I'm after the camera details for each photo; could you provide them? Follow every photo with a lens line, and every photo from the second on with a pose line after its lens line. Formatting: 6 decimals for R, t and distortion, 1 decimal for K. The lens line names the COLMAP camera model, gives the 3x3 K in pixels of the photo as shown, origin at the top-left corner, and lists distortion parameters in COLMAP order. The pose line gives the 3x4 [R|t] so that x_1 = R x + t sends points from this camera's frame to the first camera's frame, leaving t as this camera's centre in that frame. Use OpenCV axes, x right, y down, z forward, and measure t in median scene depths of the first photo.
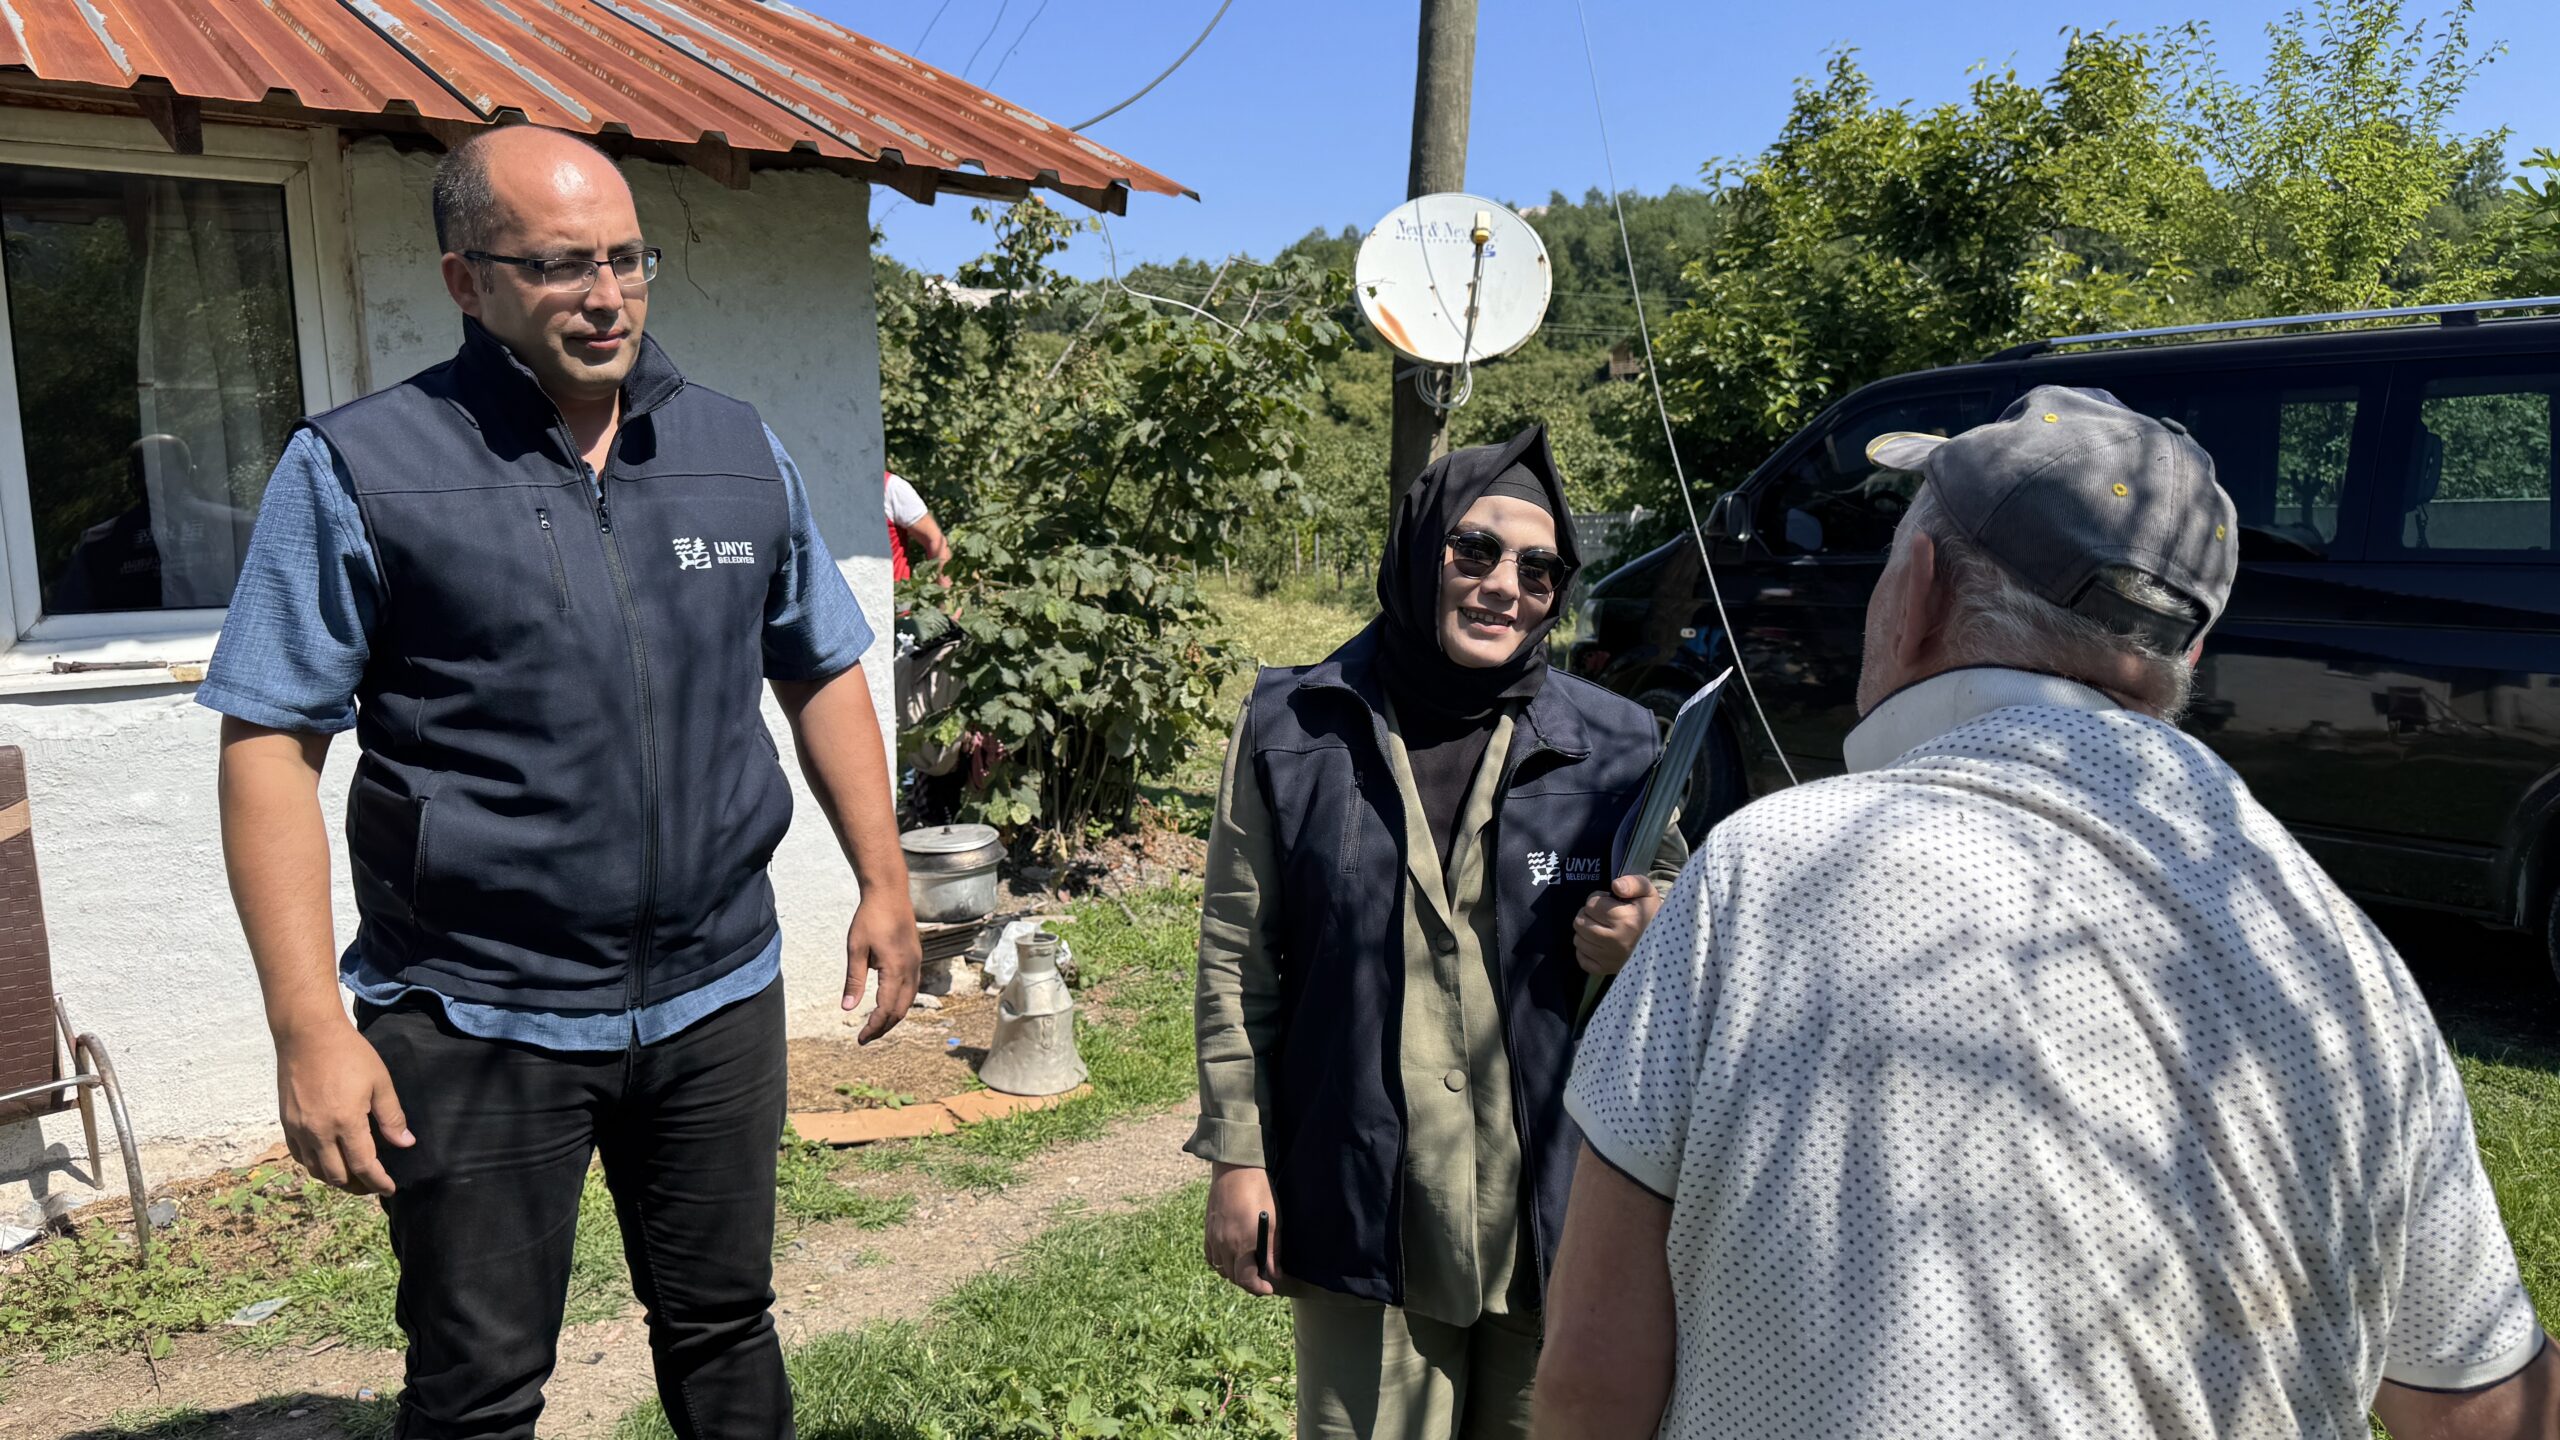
lens RADIAL K [[1785.9, 0, 1280.0], [0, 1785.9, 720.0], [0, 0, 1]] dist [0.130121, -0.191571]
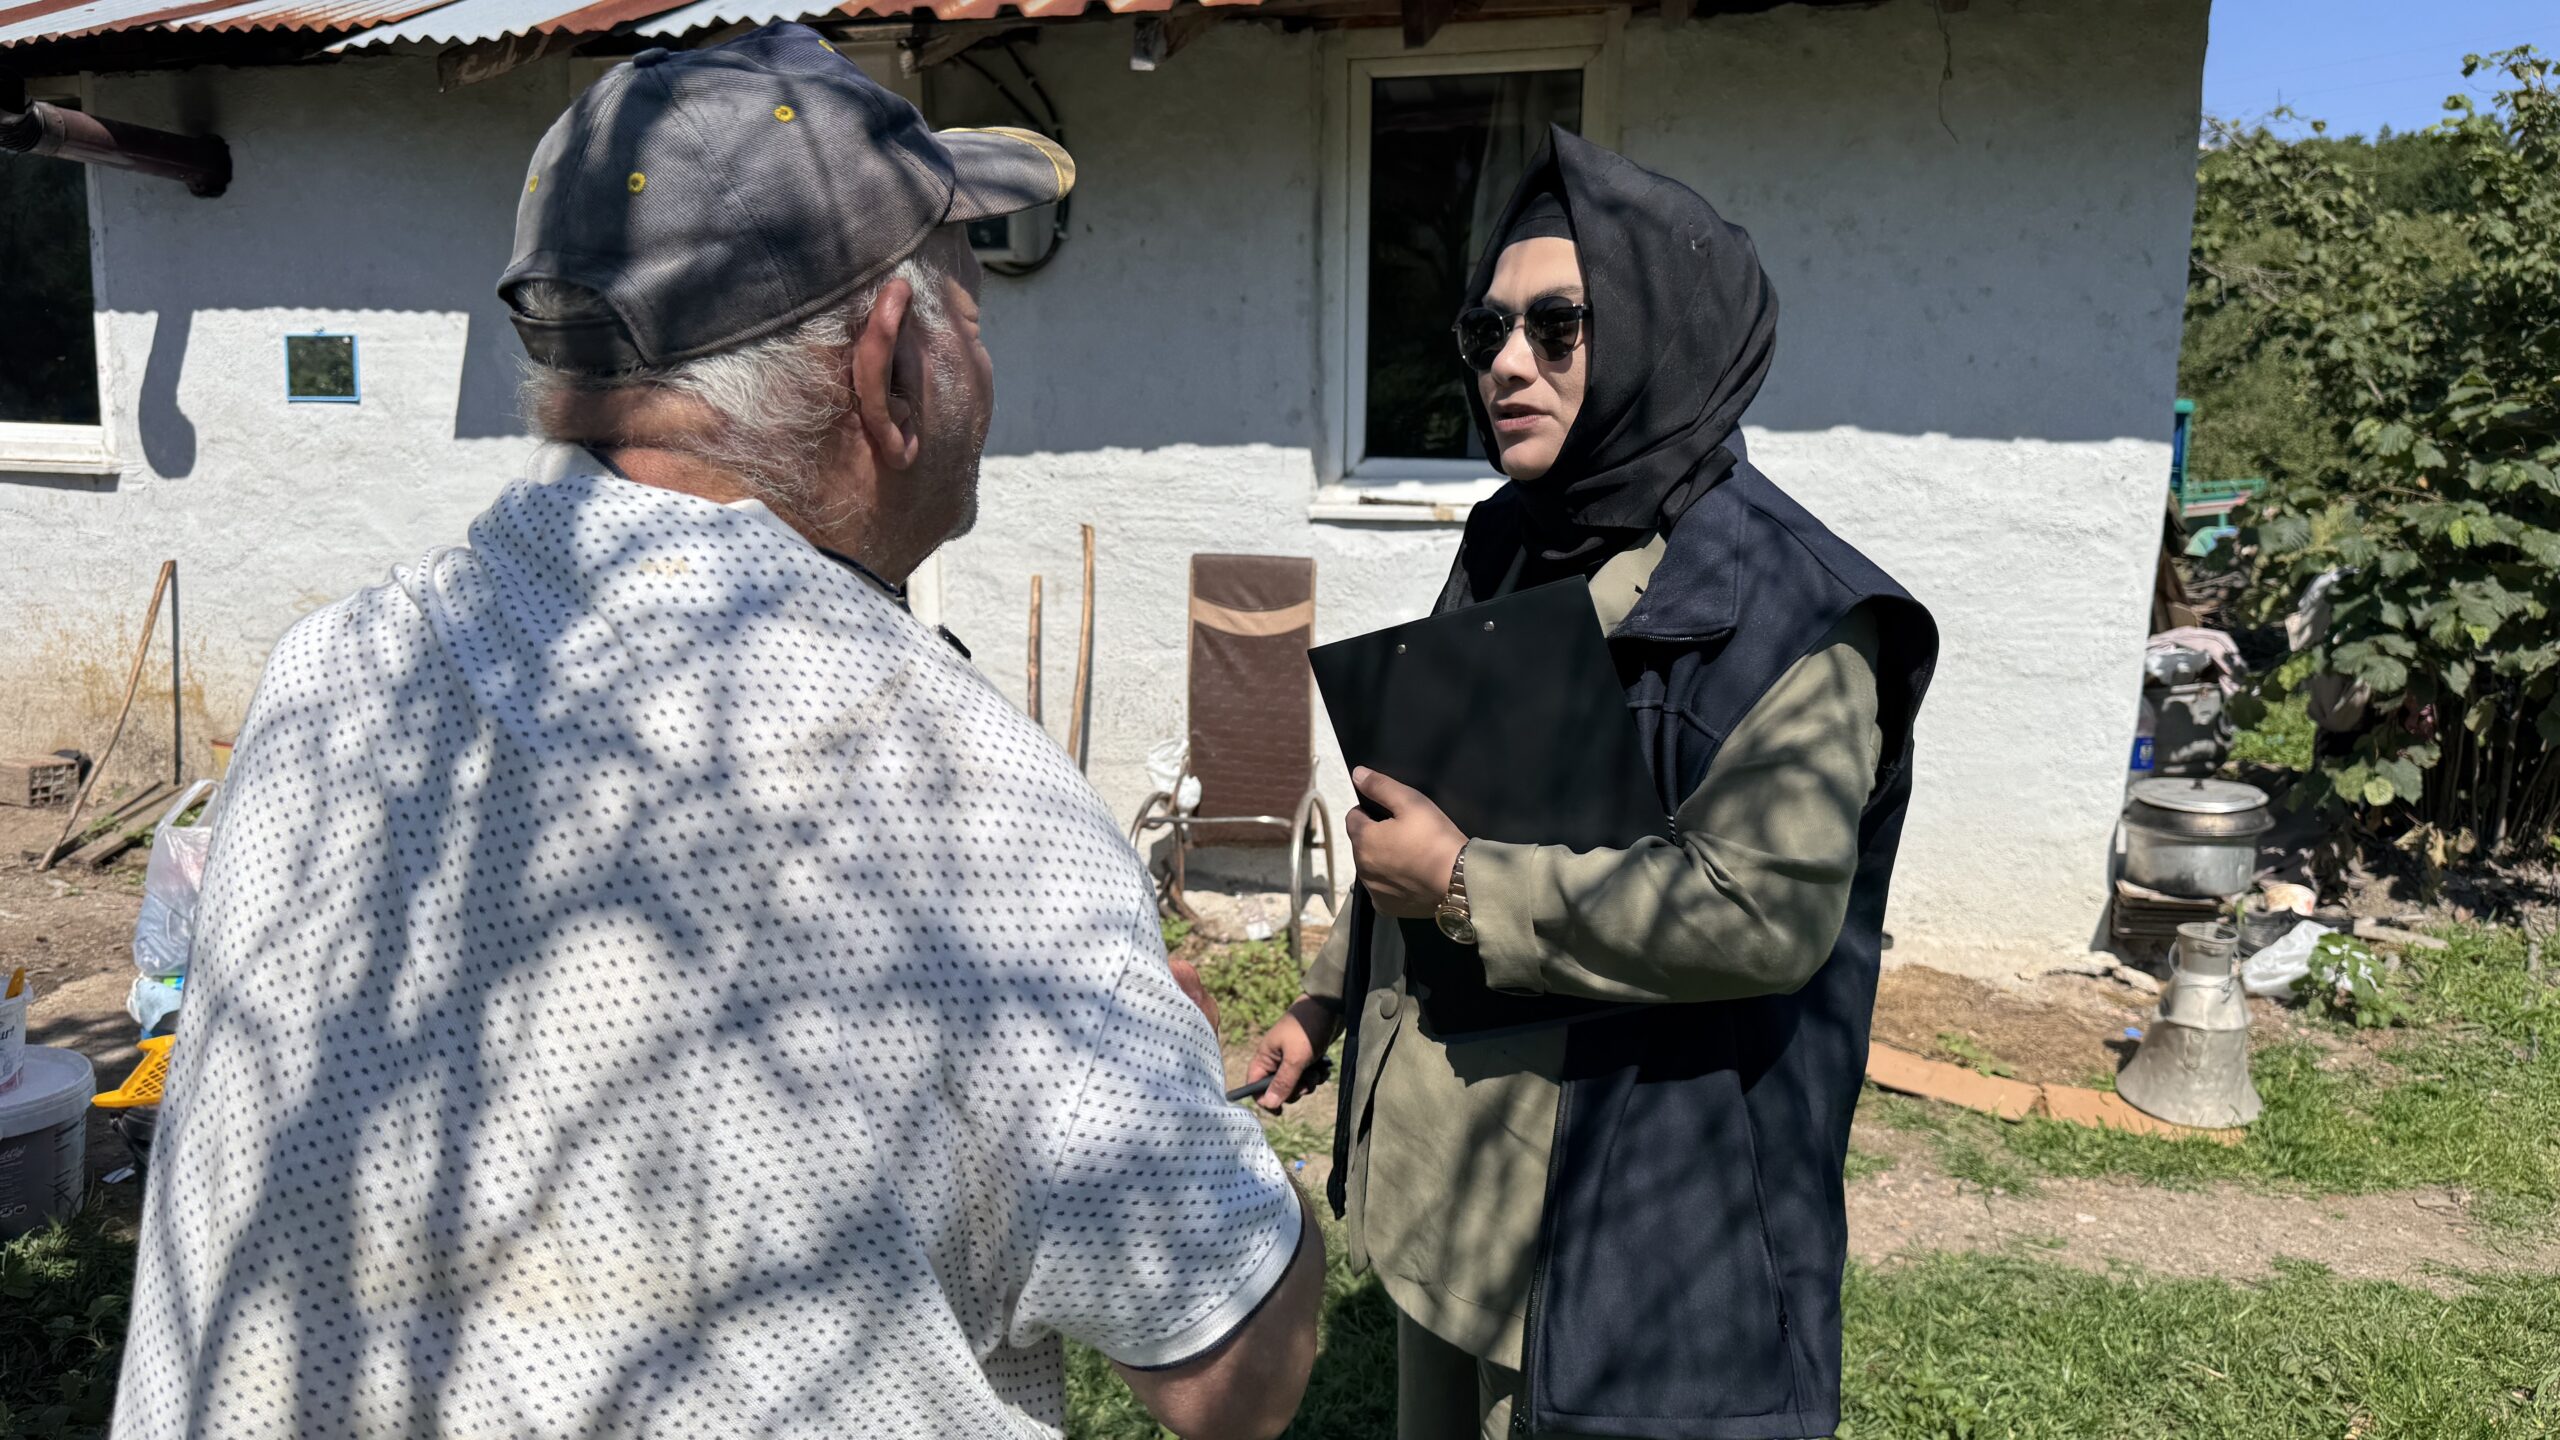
lens RADIAL K [[1785.9, 0, 1280.0], [0, 1785.9, 720.0], [0, 0, 1]] dist [0.130121, -0.191571]
pose [[0.620807, 0.161224, -0.767207, 0.187110], [-0.125474, 0.986443, 0.105765, -0.002371], [0.773858, 0.030604, 0.632620, 0.155517]]
